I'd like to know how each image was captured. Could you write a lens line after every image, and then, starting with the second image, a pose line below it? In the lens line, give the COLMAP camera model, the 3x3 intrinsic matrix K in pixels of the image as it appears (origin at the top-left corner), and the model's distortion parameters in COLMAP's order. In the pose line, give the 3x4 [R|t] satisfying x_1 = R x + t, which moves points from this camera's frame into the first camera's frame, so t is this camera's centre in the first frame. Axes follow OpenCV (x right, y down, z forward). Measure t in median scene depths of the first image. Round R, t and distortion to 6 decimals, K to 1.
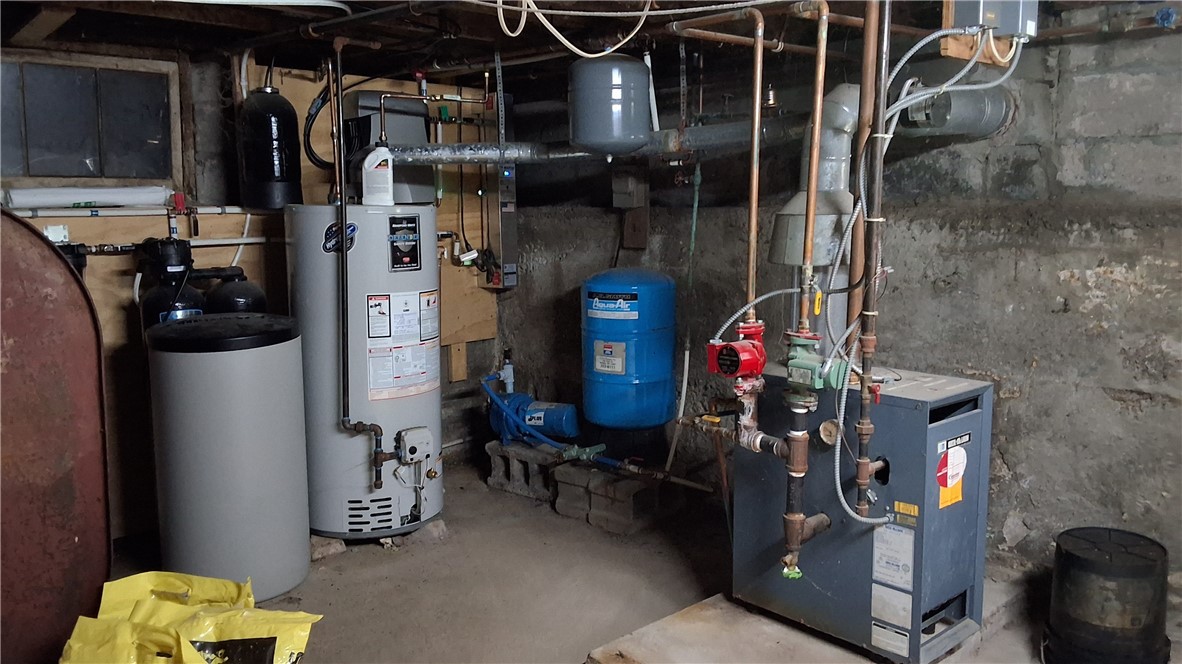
lens RADIAL K [[948.9, 0, 608.8], [0, 948.9, 337.8], [0, 0, 1]] dist [0.145458, -0.204876]
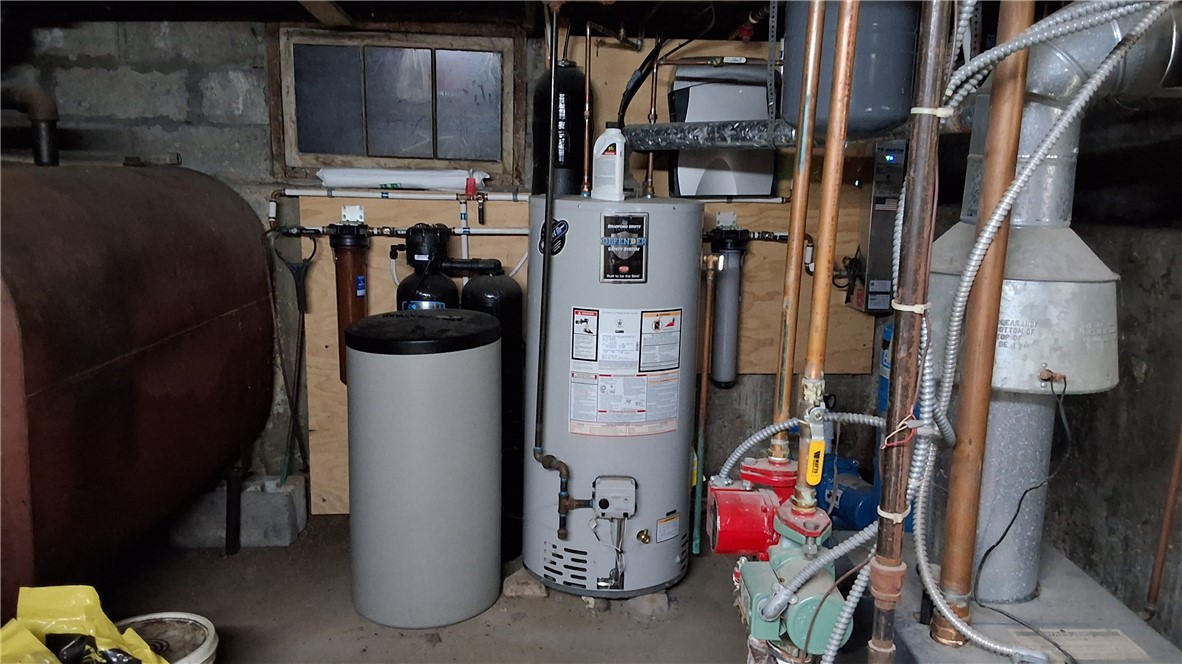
lens RADIAL K [[948.9, 0, 608.8], [0, 948.9, 337.8], [0, 0, 1]] dist [0.145458, -0.204876]
pose [[0.753886, 0.142684, -0.641325, 0.296080], [-0.124807, 0.989460, 0.073426, -0.081397], [0.645042, 0.024687, 0.763748, 0.382780]]
